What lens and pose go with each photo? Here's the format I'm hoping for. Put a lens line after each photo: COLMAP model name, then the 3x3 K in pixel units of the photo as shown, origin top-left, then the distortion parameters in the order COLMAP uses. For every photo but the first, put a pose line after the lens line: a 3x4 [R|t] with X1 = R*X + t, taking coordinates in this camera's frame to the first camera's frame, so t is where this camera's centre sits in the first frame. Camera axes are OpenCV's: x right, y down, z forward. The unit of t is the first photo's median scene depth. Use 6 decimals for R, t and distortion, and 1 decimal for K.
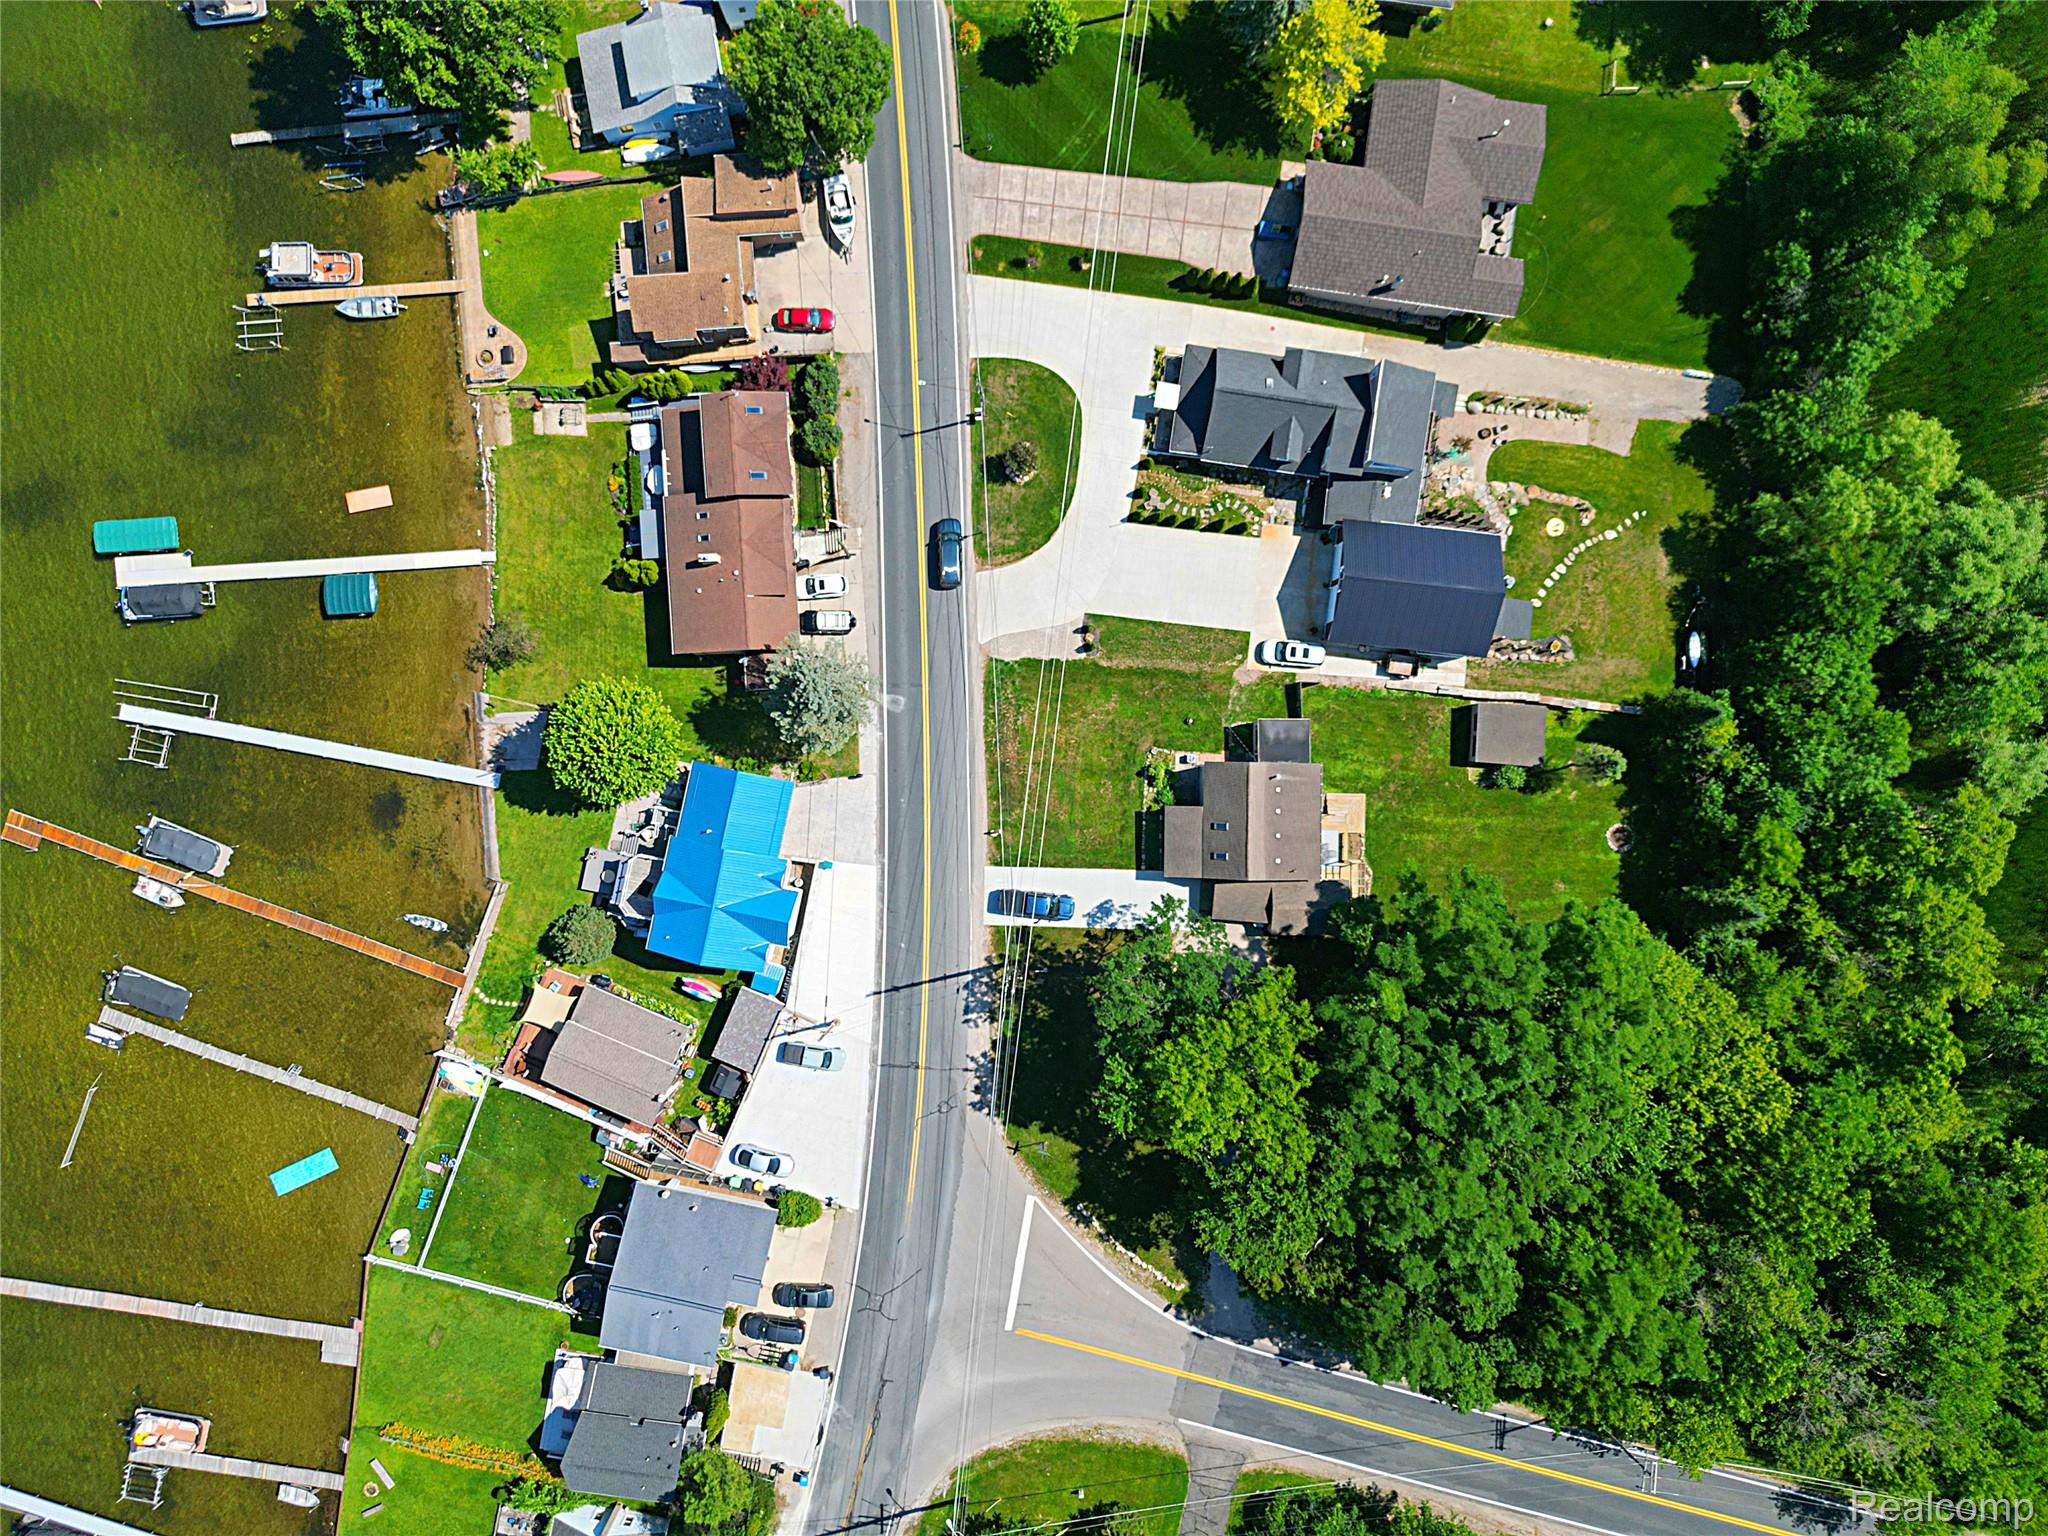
lens RADIAL K [[1413.8, 0, 1030.0], [0, 1413.8, 771.5], [0, 0, 1]] dist [0.088323, -0.094882]
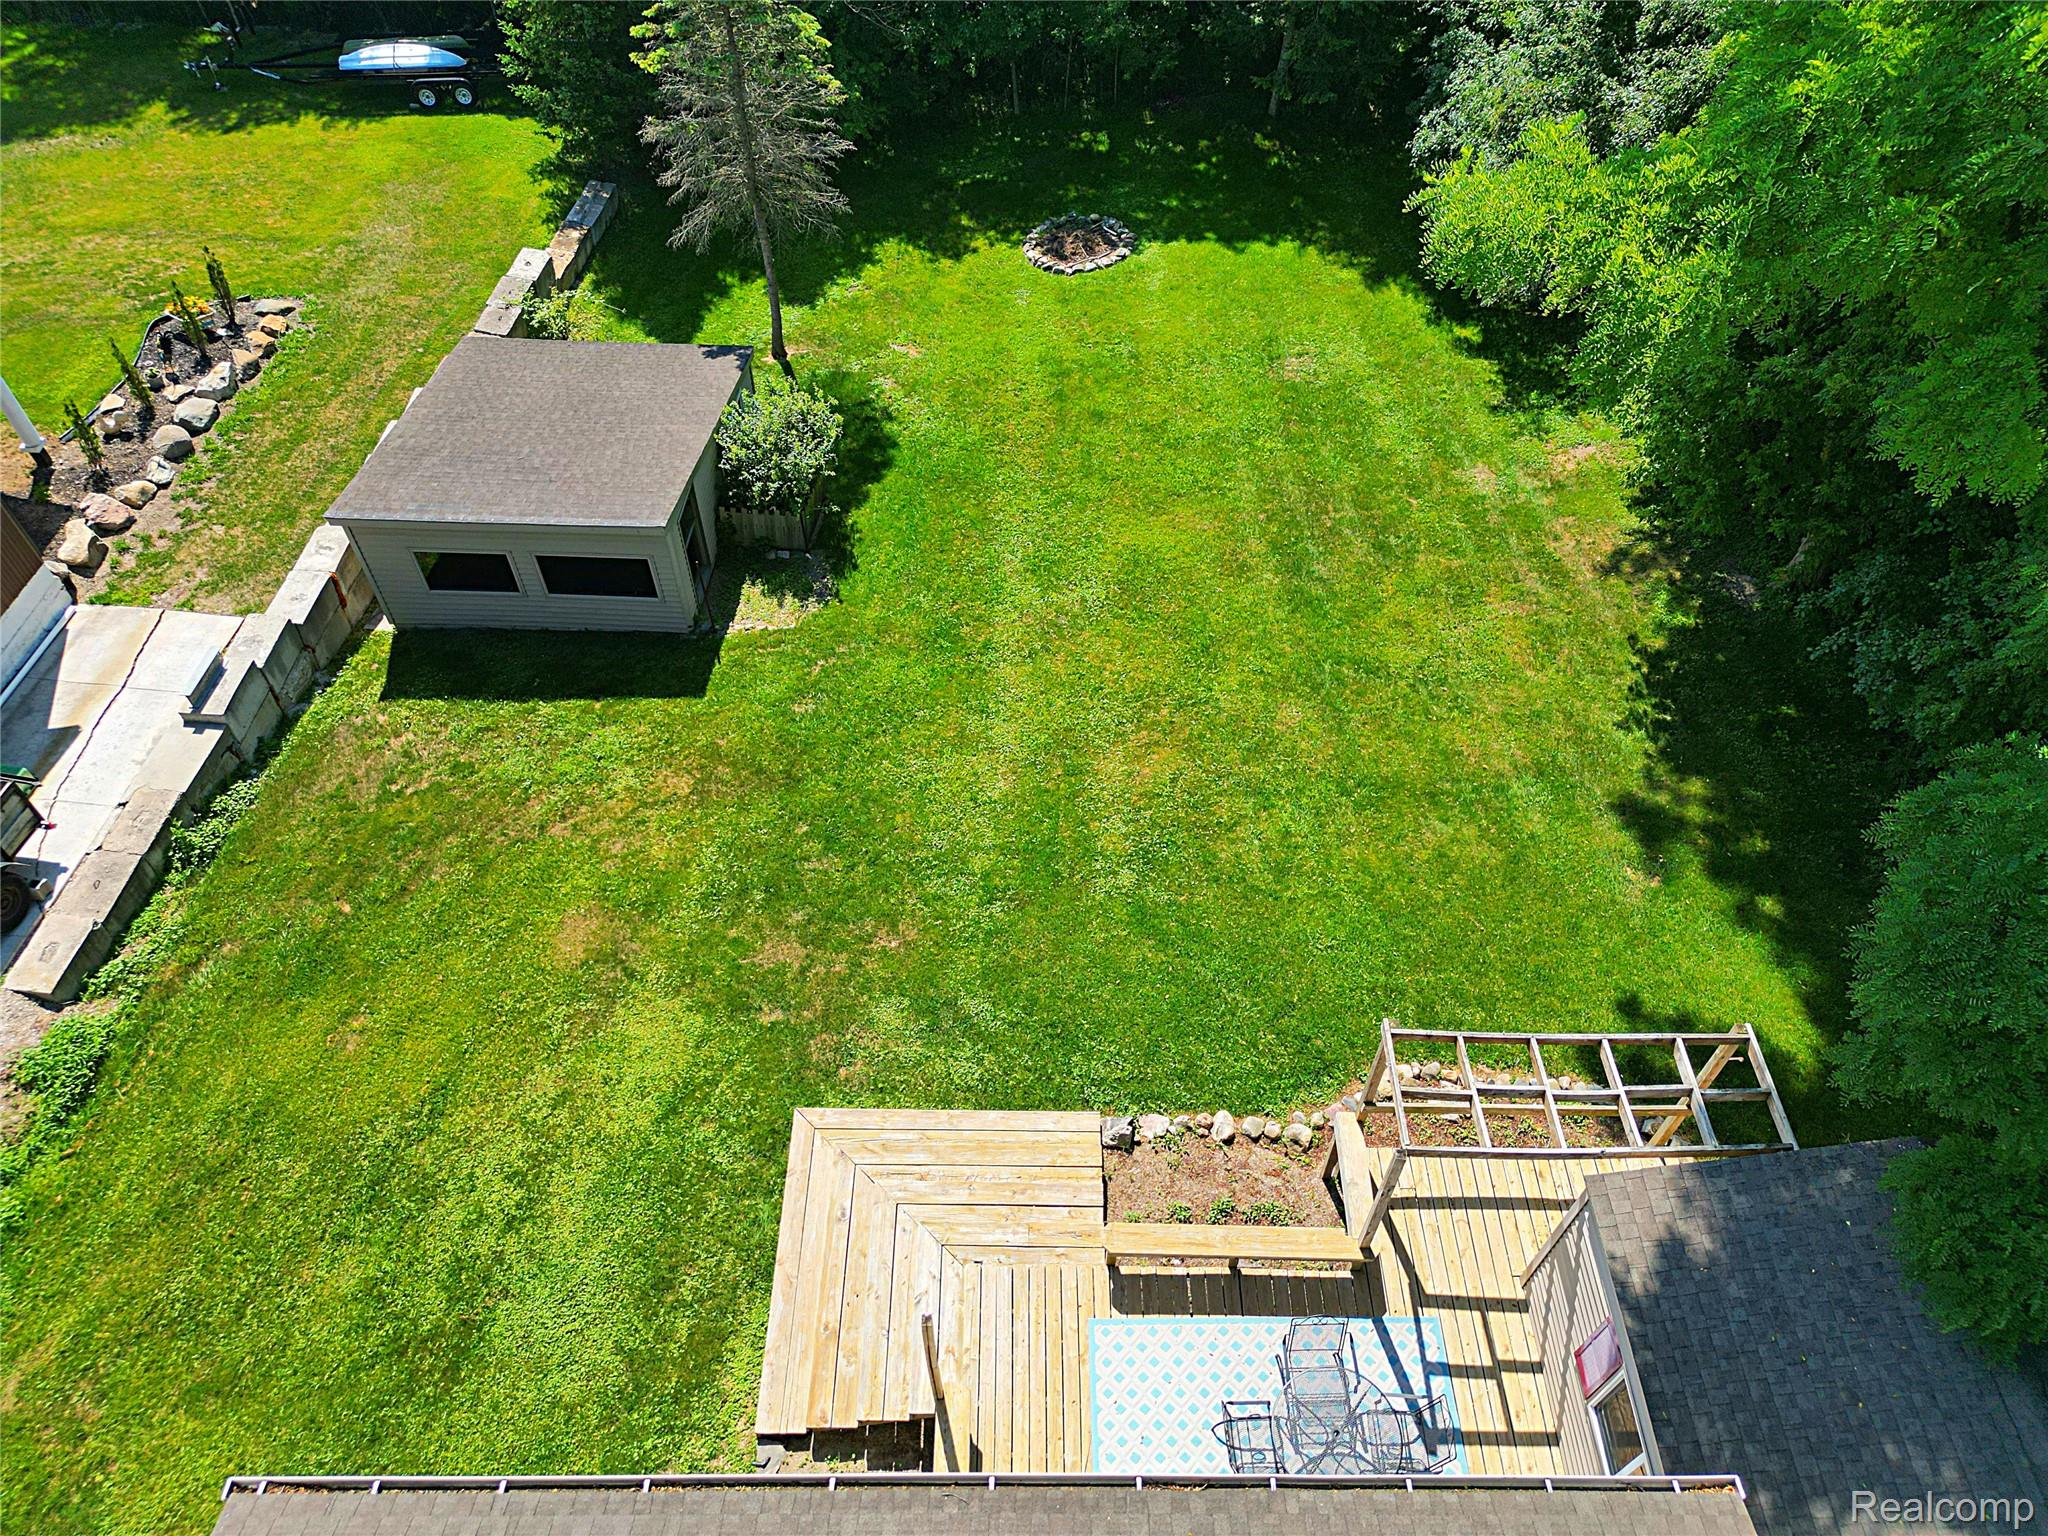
lens RADIAL K [[1425.2, 0, 1020.6], [0, 1425.2, 776.2], [0, 0, 1]] dist [0.080331, -0.087705]
pose [[-0.005241, -0.787033, 0.616888, 0.181520], [0.999964, -0.008265, -0.002049, 0.036457], [0.006711, 0.616855, 0.787048, 0.885257]]
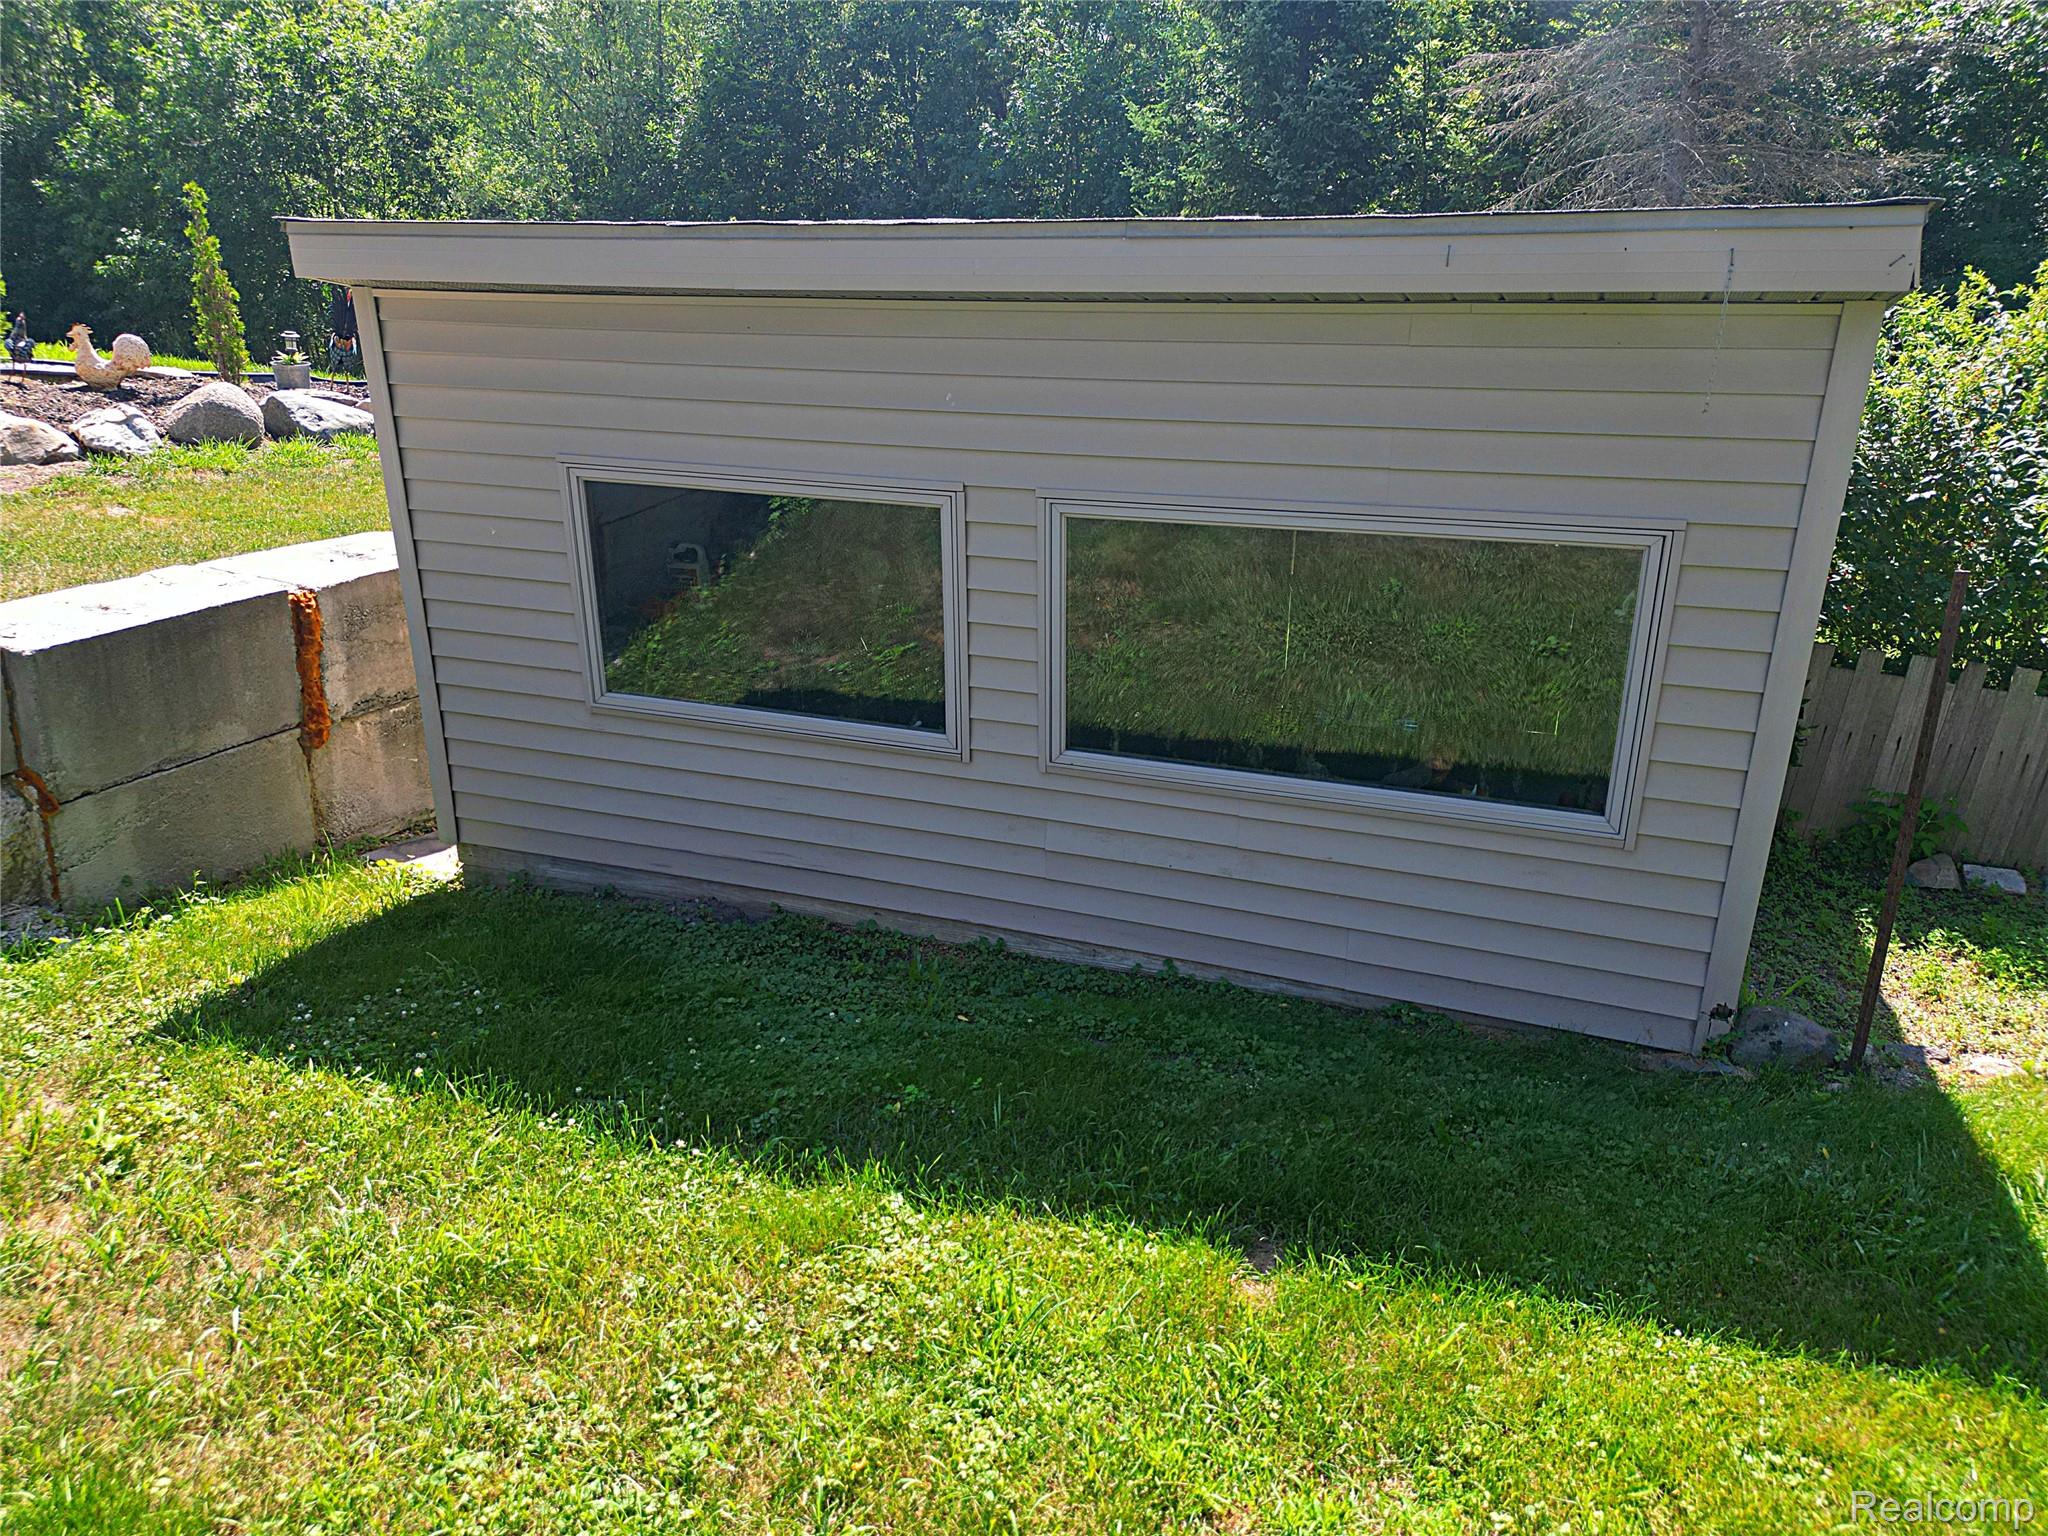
lens RADIAL K [[1413.8, 0, 1030.0], [0, 1413.8, 771.5], [0, 0, 1]] dist [0.088323, -0.094882]
pose [[0.296584, -0.346466, 0.889943, 0.279464], [0.955006, 0.108283, -0.276112, -0.014886], [-0.000703, 0.931792, 0.362992, 1.003540]]
